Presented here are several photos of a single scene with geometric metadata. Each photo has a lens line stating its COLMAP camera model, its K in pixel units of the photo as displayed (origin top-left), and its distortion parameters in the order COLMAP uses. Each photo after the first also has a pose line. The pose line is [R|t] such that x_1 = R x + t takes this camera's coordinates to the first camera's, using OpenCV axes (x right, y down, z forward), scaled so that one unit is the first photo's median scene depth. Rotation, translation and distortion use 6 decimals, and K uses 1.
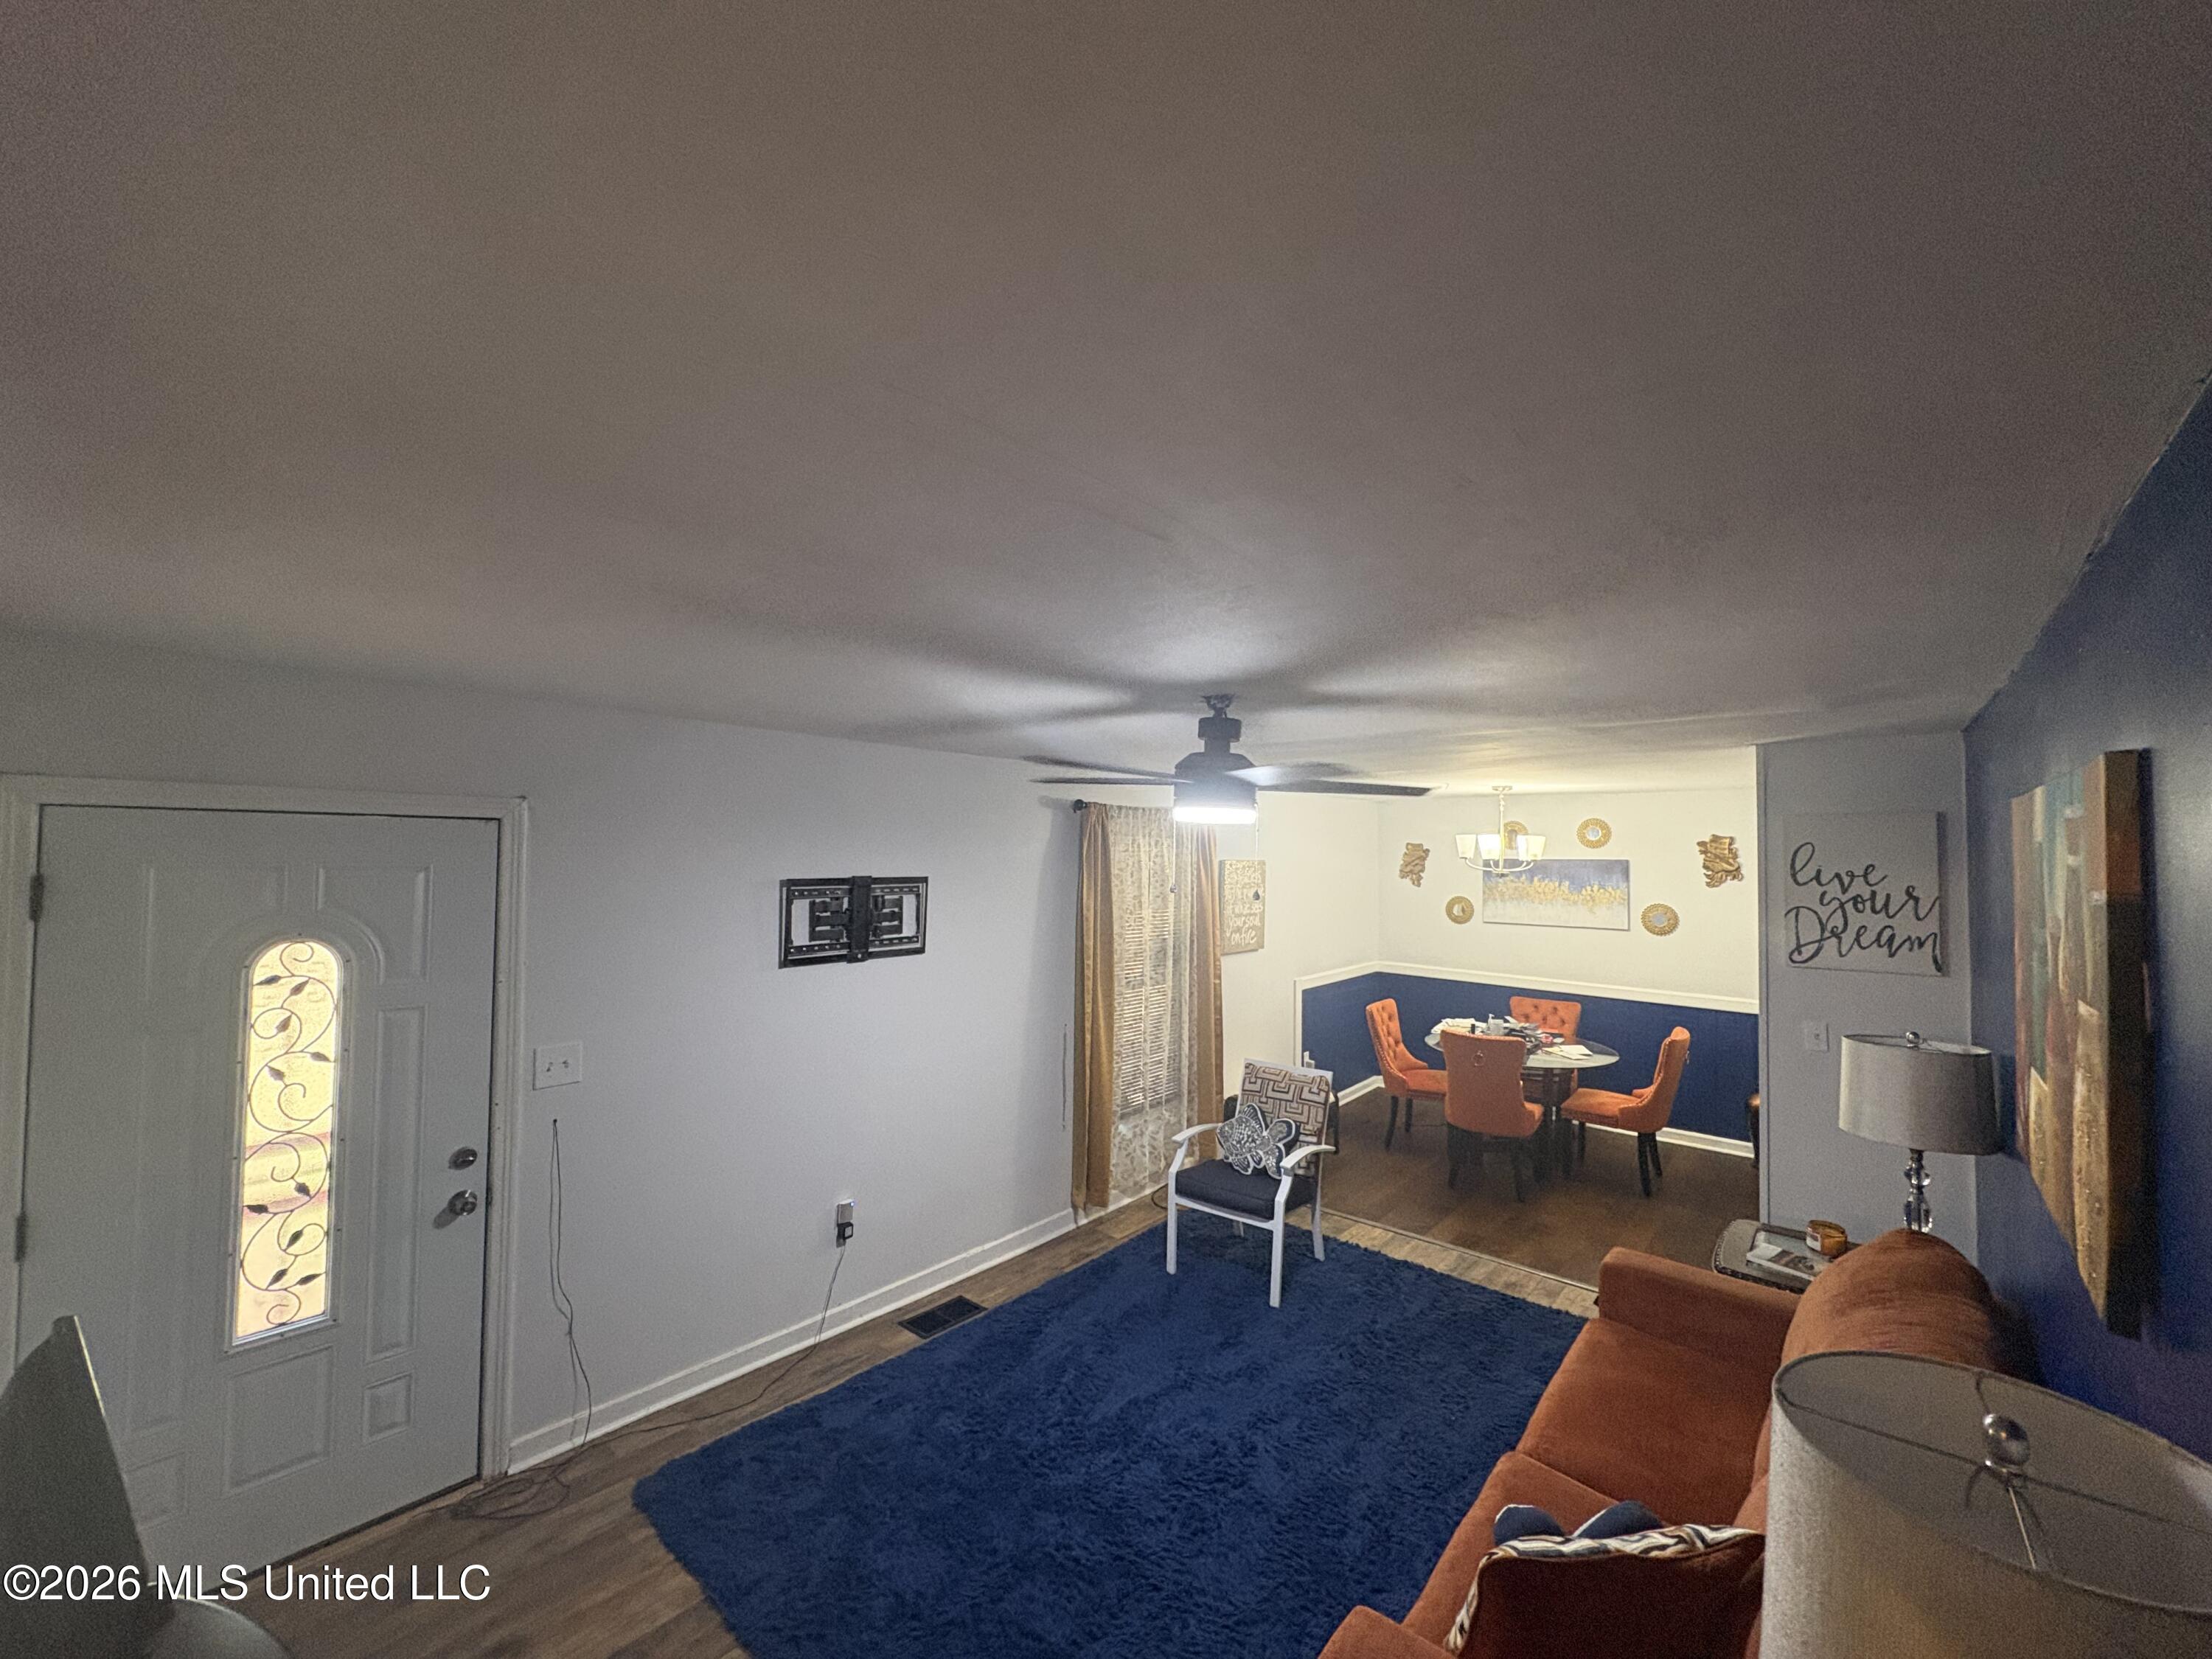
lens RADIAL K [[886.2, 0, 1106.0], [0, 886.2, 829.5], [0, 0, 1]] dist [-0.000366, -0.000157]
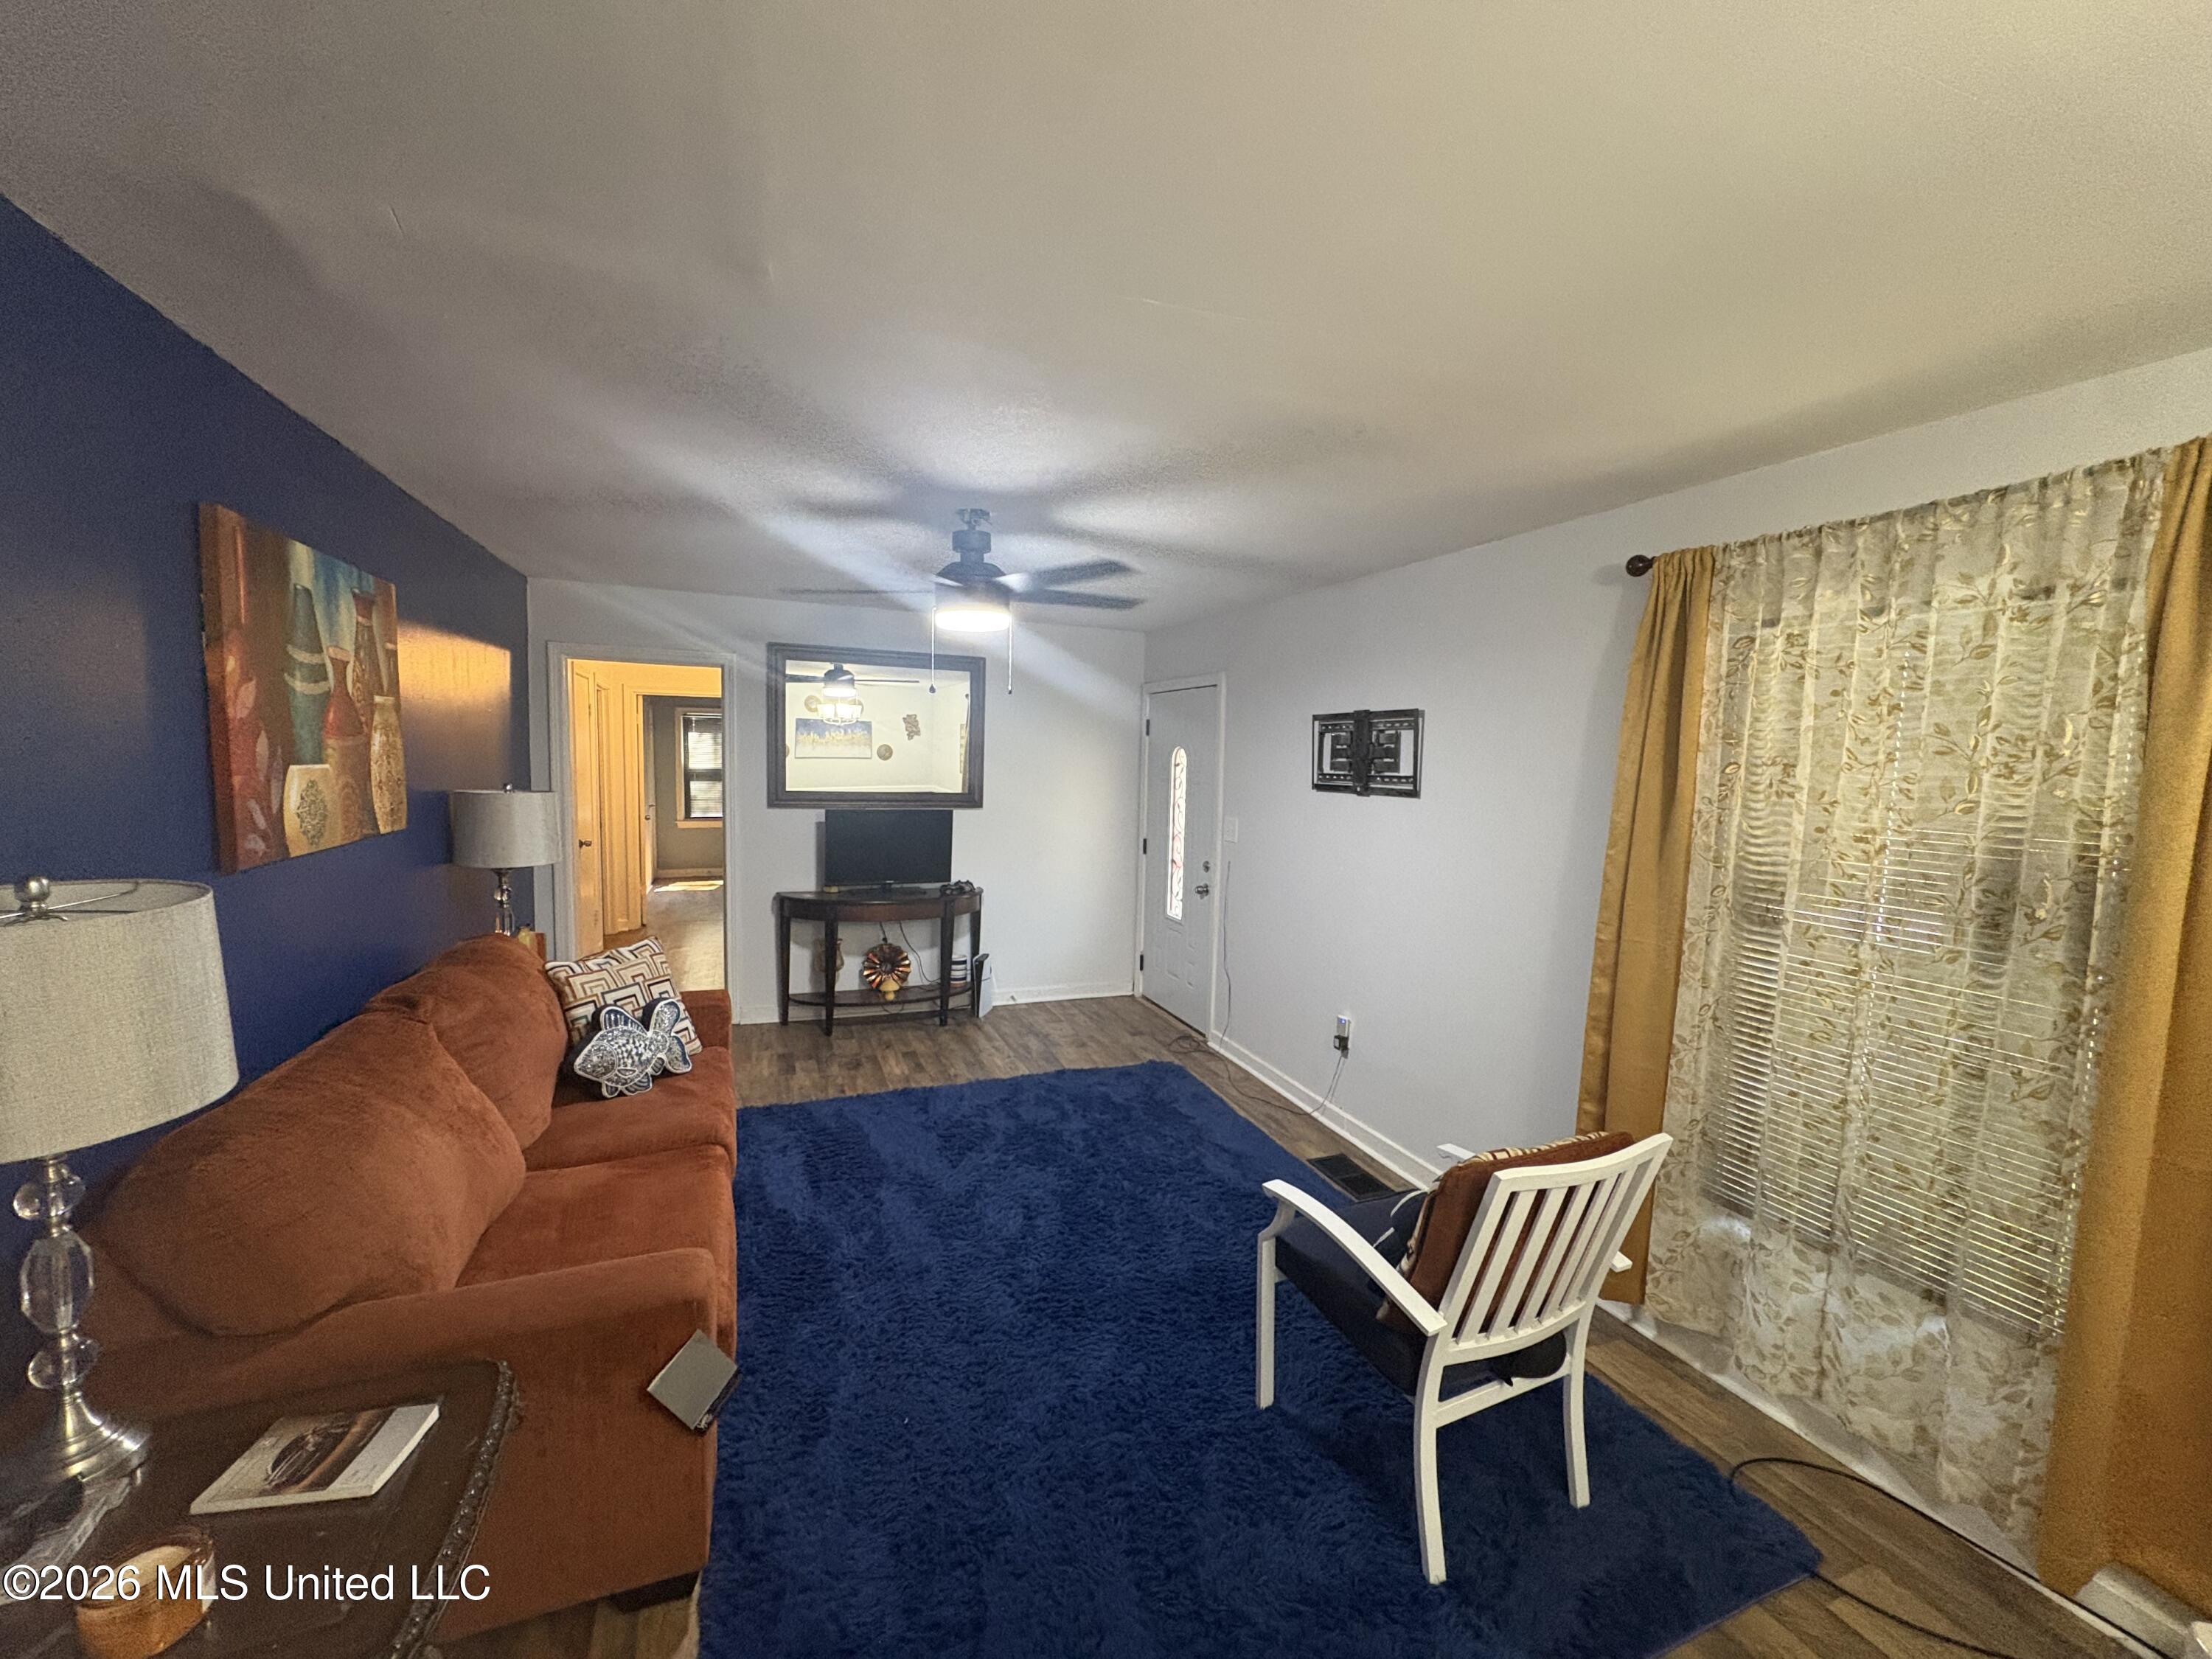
lens RADIAL K [[886.2, 0, 1106.0], [0, 886.2, 829.5], [0, 0, 1]] dist [-0.000366, -0.000157]
pose [[-0.451269, 0.054403, -0.890728, 0.775956], [-0.003706, 0.998017, 0.062834, 0.127421], [0.892380, 0.031656, -0.450173, 1.216411]]
